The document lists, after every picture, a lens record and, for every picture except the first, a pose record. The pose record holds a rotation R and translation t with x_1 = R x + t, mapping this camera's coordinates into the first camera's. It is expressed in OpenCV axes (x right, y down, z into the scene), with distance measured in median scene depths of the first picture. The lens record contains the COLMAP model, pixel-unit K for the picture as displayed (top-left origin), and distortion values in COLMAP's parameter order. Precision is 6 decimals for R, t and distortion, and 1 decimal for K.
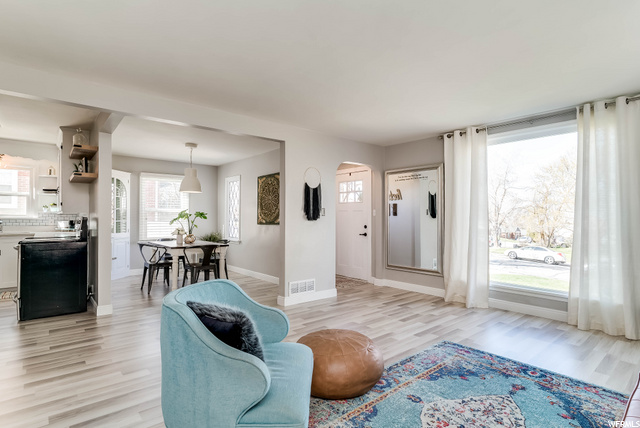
lens RADIAL K [[331.6, 0, 315.4], [0, 331.6, 215.5], [0, 0, 1]] dist [-0.003164, 0.000461]
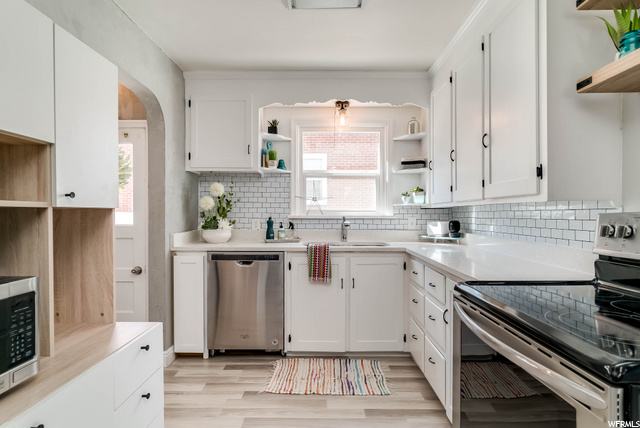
lens RADIAL K [[331.6, 0, 315.4], [0, 331.6, 215.5], [0, 0, 1]] dist [-0.003164, 0.000461]
pose [[0.756903, -0.002547, -0.653522, -1.014339], [0.007302, 0.999963, 0.004559, 0.006384], [0.653486, -0.008223, 0.756894, 0.877491]]
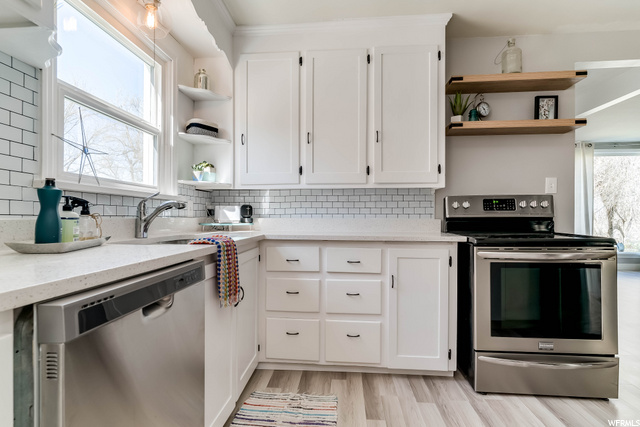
lens RADIAL K [[331.6, 0, 315.4], [0, 331.6, 215.0], [0, 0, 1]] dist [-0.003164, 0.000461]
pose [[0.705651, -0.002982, 0.708553, -1.759926], [-0.001034, 0.999986, 0.005238, 0.046896], [-0.708559, -0.004428, 0.705638, 1.090677]]
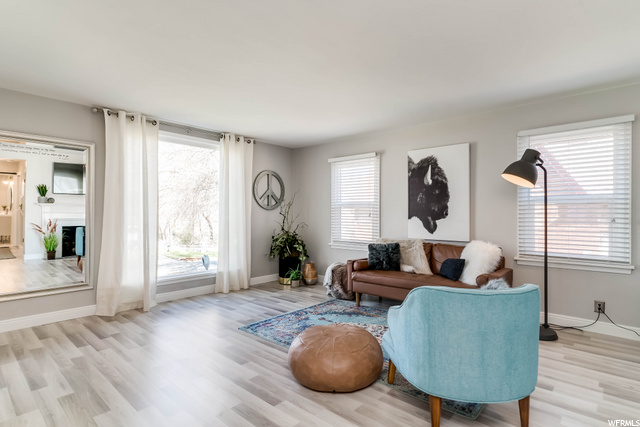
lens RADIAL K [[331.6, 0, 315.4], [0, 331.6, 215.0], [0, 0, 1]] dist [-0.003164, 0.000461]
pose [[-0.138941, -0.005919, 0.990283, -0.679484], [-0.009176, 0.999947, 0.004690, 0.002481], [-0.990258, -0.008436, -0.138988, 0.872643]]
